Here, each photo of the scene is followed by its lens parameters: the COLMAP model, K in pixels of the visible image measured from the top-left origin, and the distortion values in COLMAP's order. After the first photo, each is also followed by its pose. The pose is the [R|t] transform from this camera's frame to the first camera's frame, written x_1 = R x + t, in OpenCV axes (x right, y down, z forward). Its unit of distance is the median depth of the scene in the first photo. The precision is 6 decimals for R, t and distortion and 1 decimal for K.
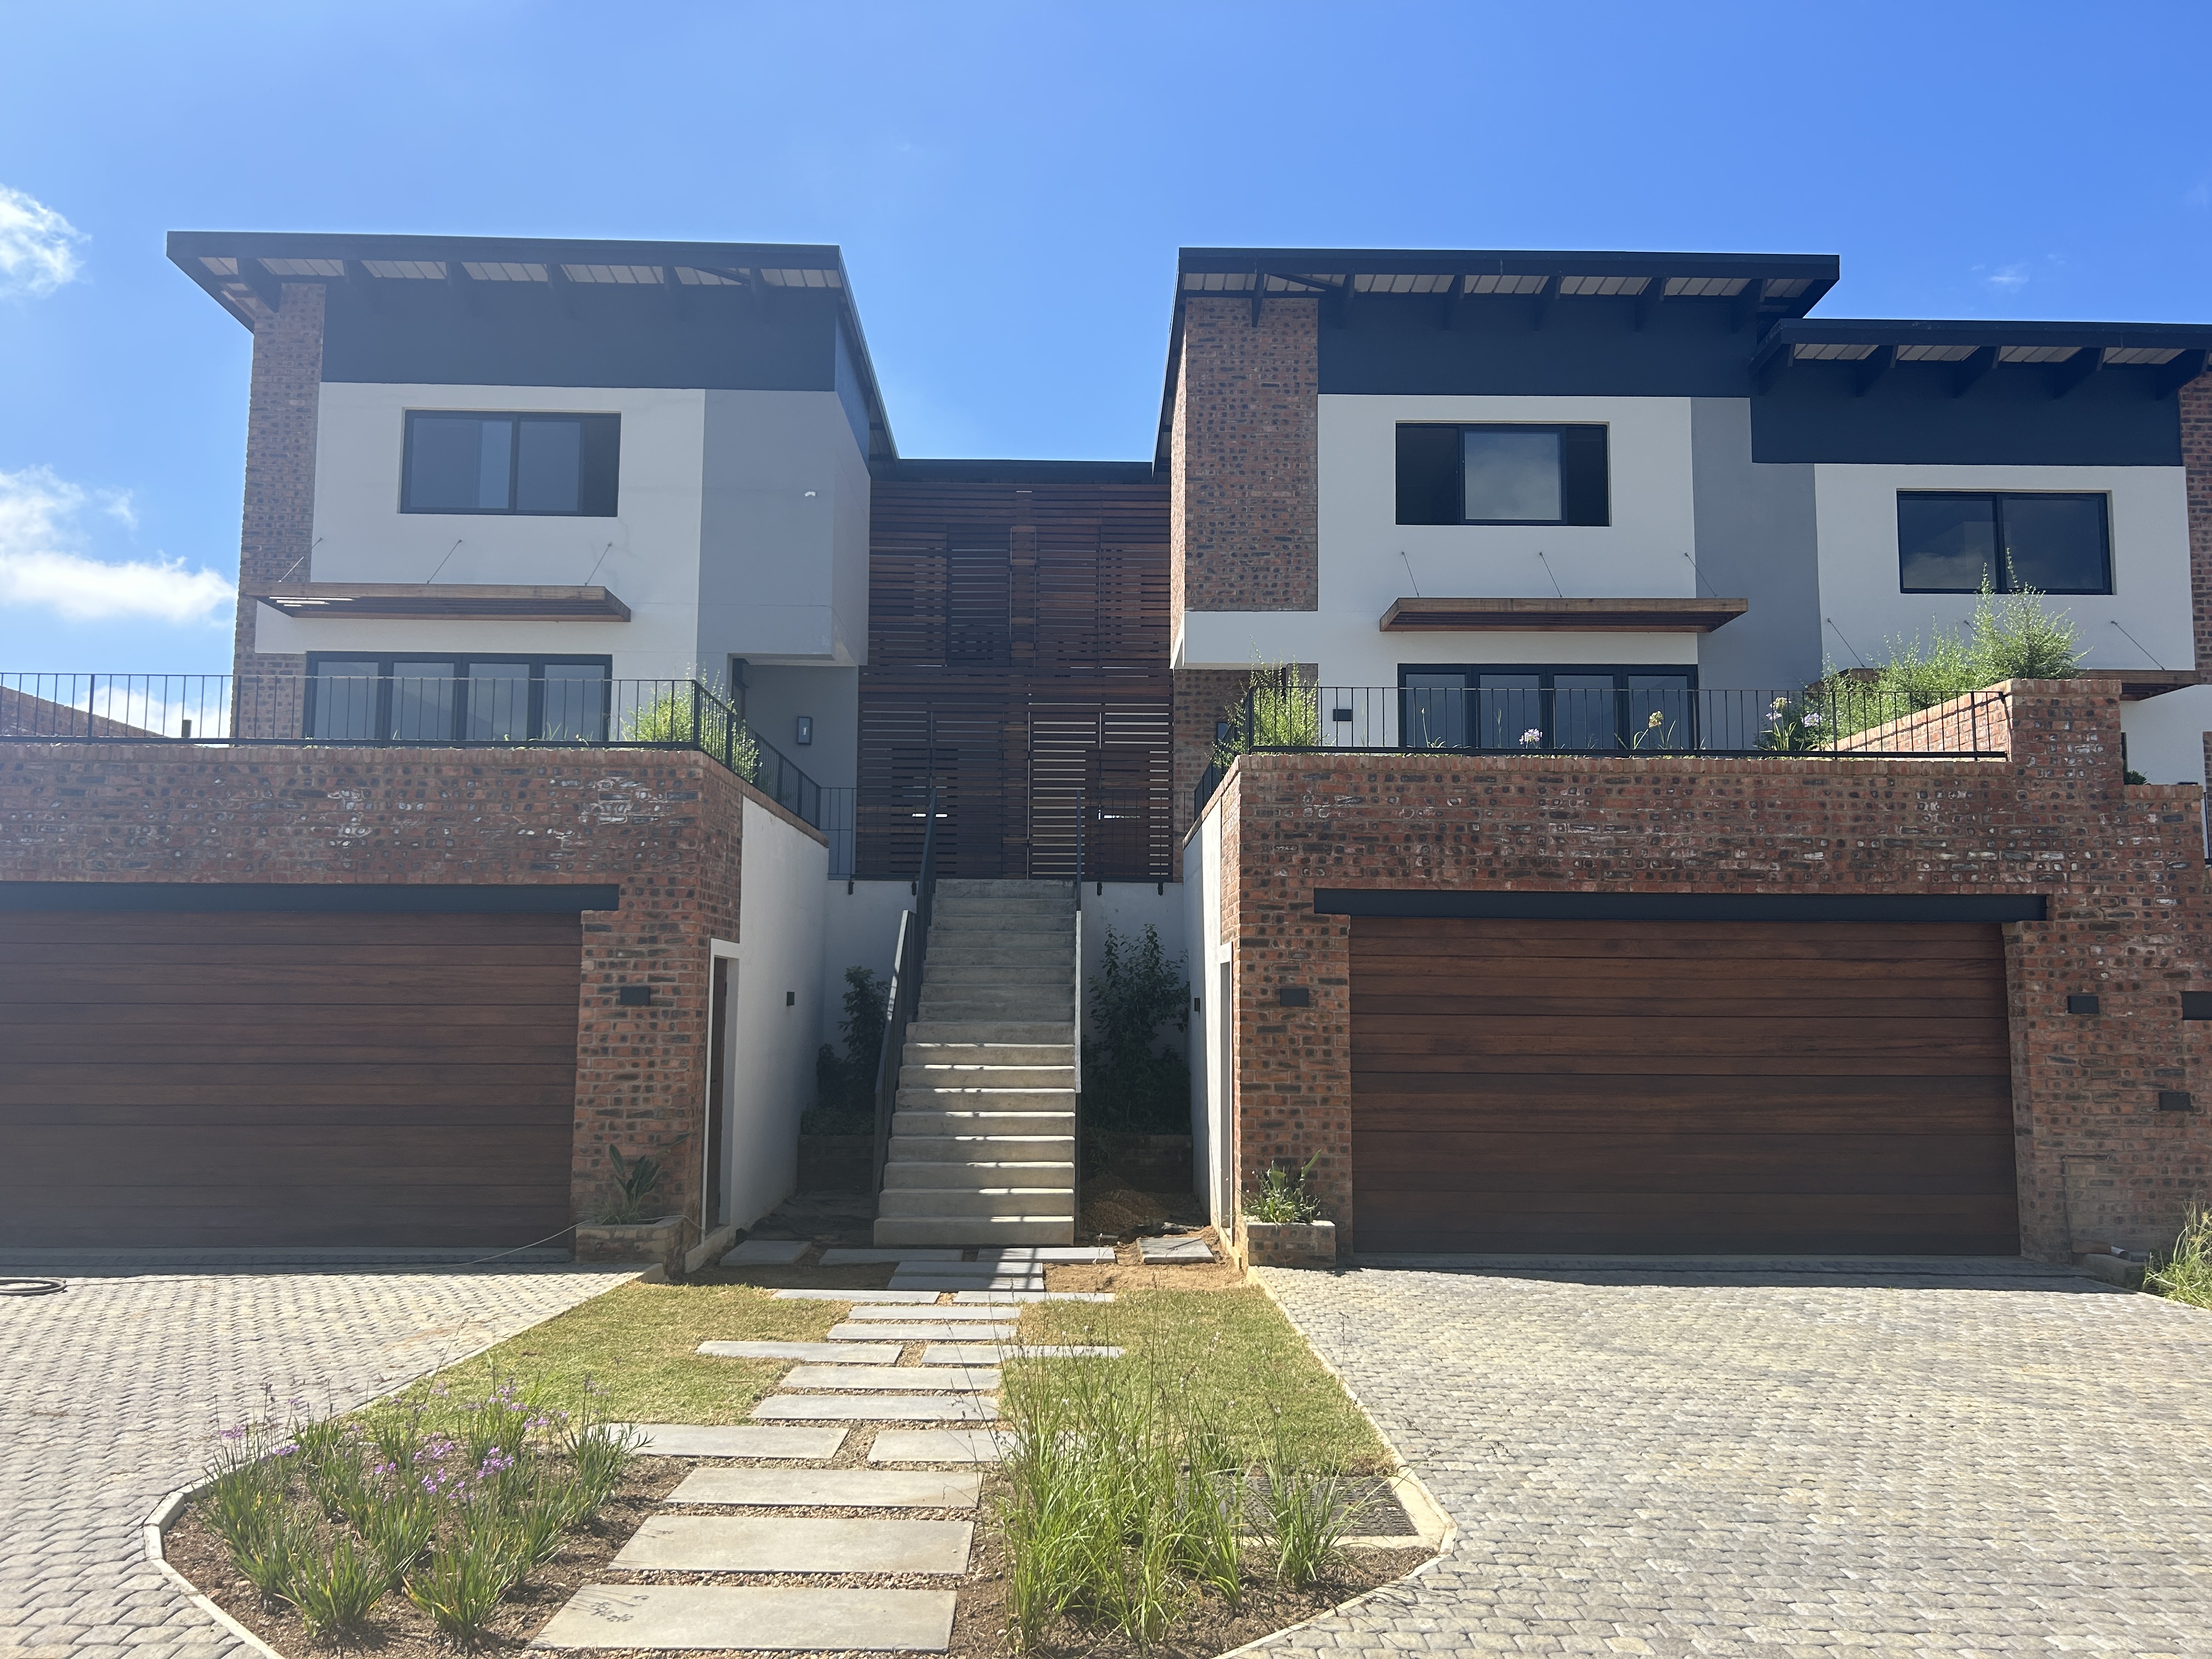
lens RADIAL K [[1681.8, 0, 1098.6], [0, 1681.8, 817.0], [0, 0, 1]] dist [0.094542, -0.134413]
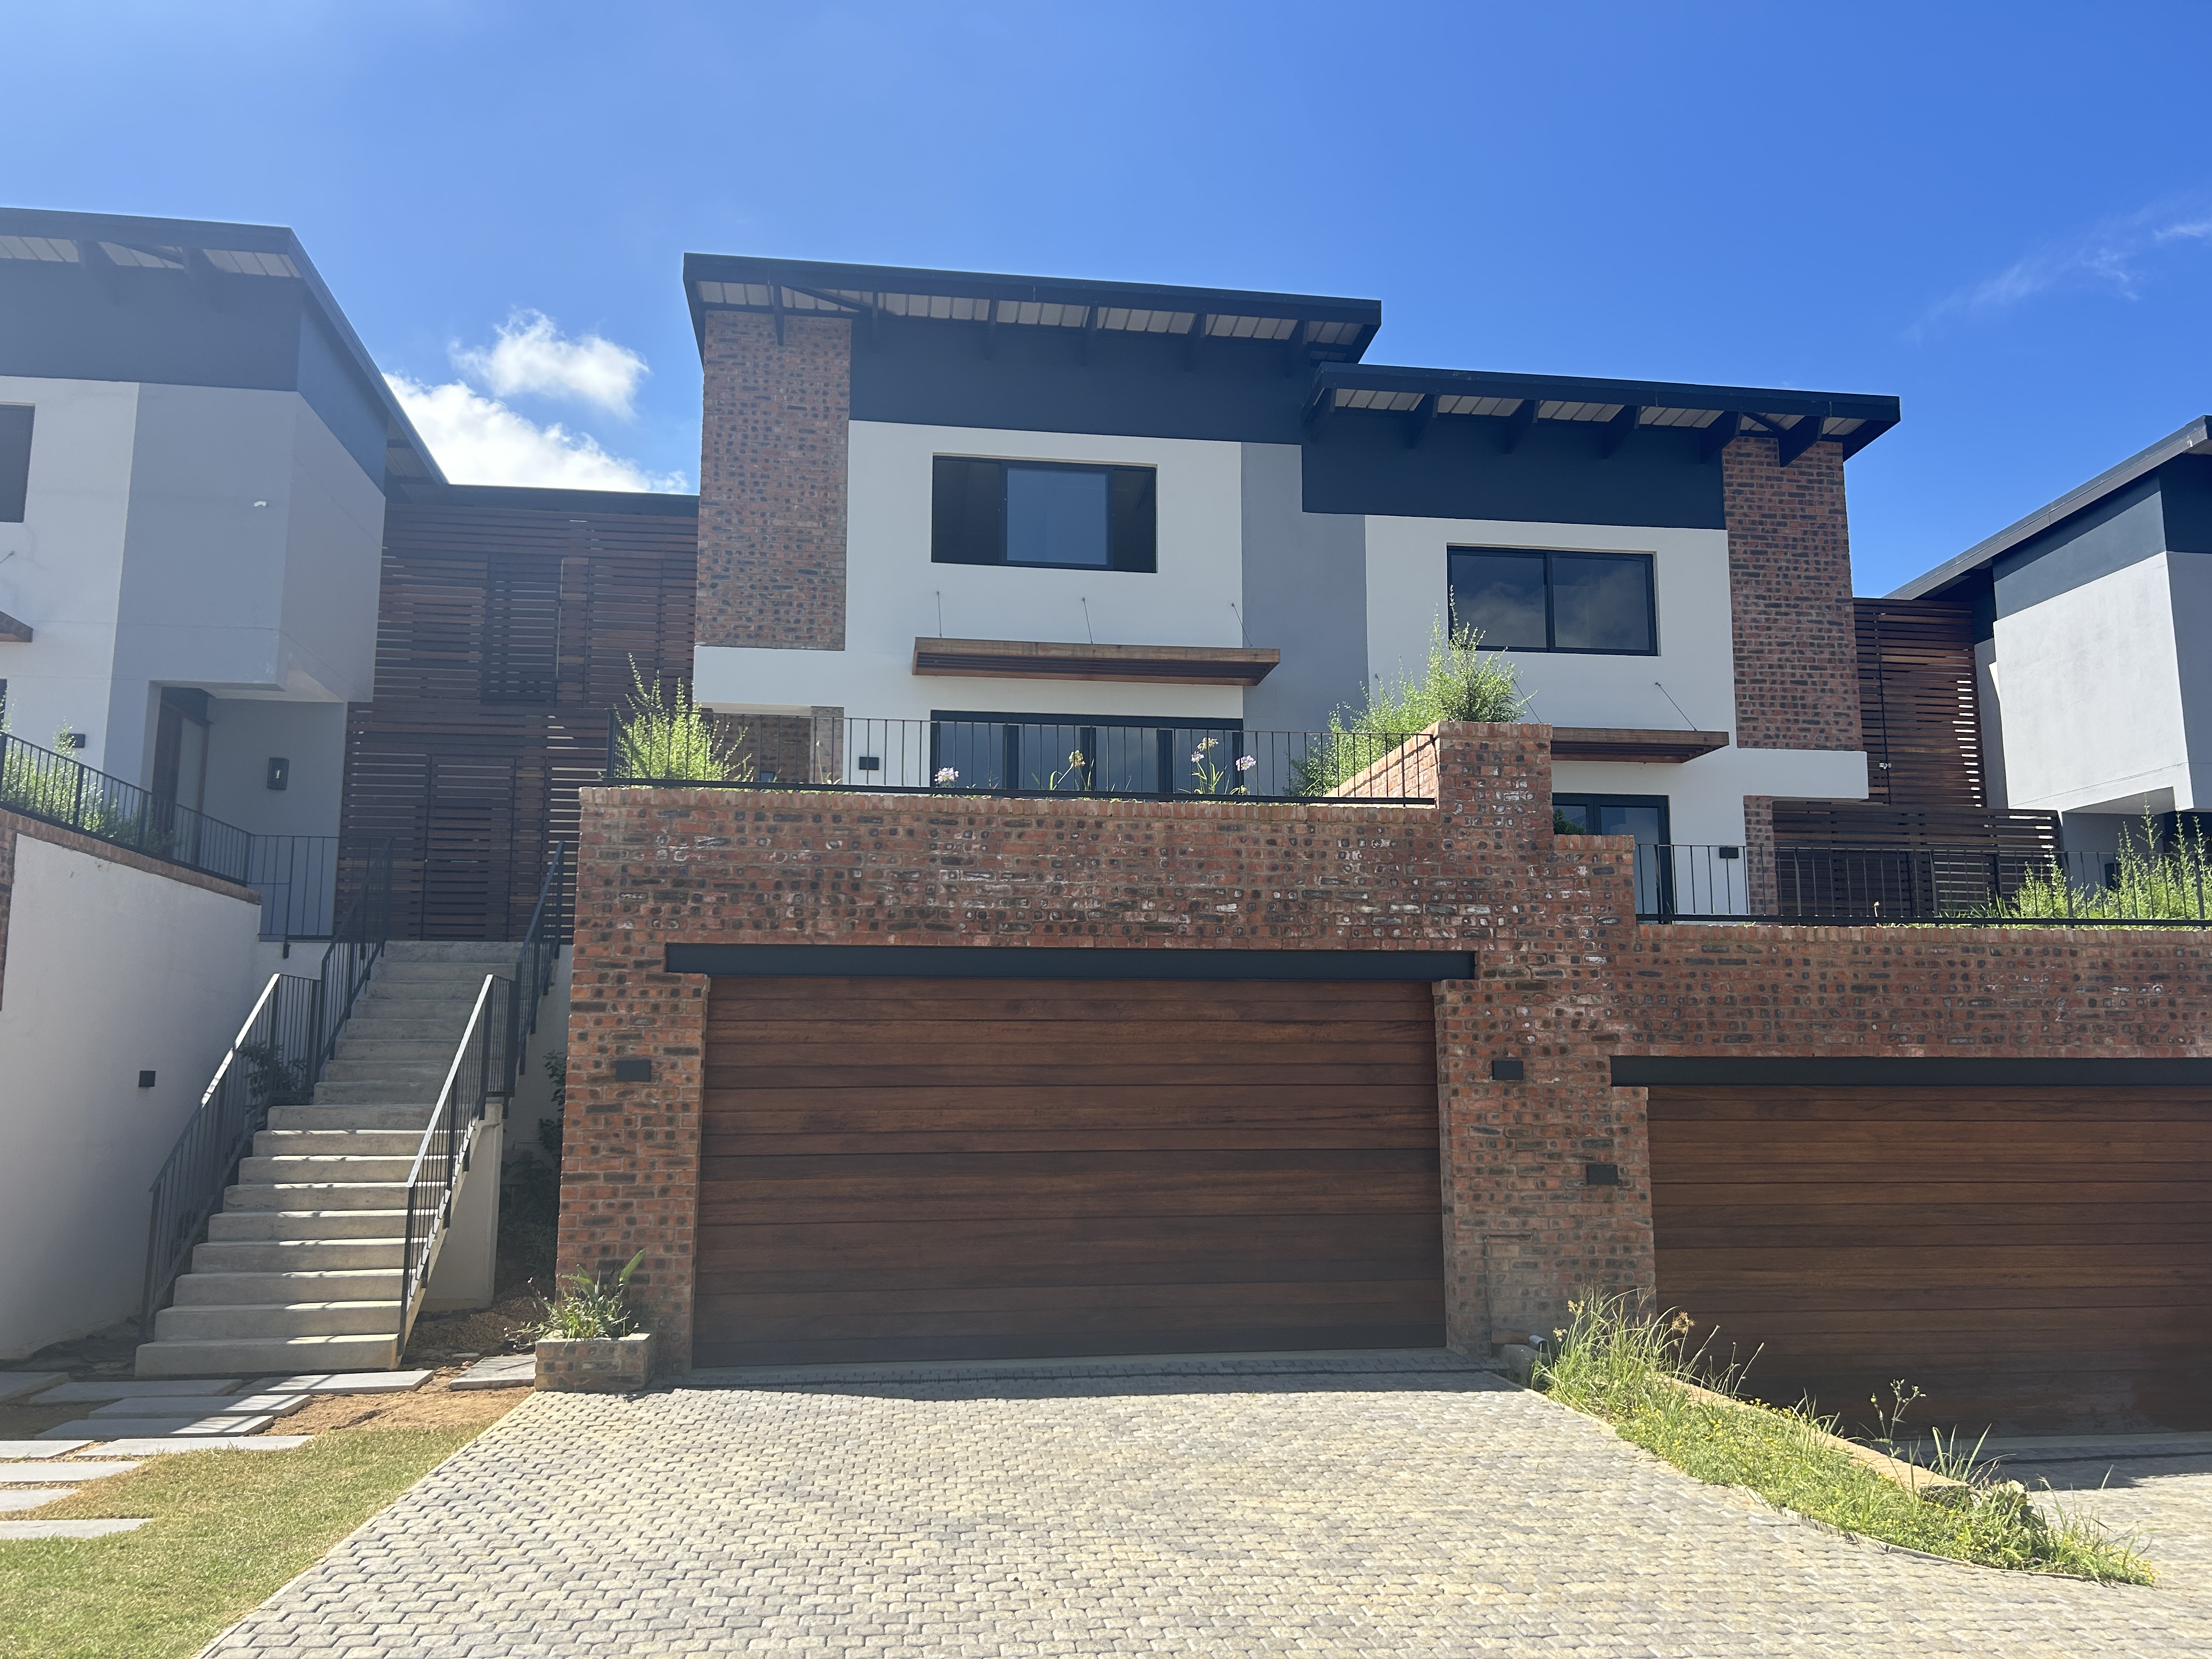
lens RADIAL K [[1681.8, 0, 1098.6], [0, 1681.8, 817.0], [0, 0, 1]] dist [0.094542, -0.134413]
pose [[0.992338, 0.012297, 0.122940, 0.237386], [-0.006689, 0.998923, -0.045923, 0.015901], [-0.123372, 0.044748, 0.991351, 0.107187]]
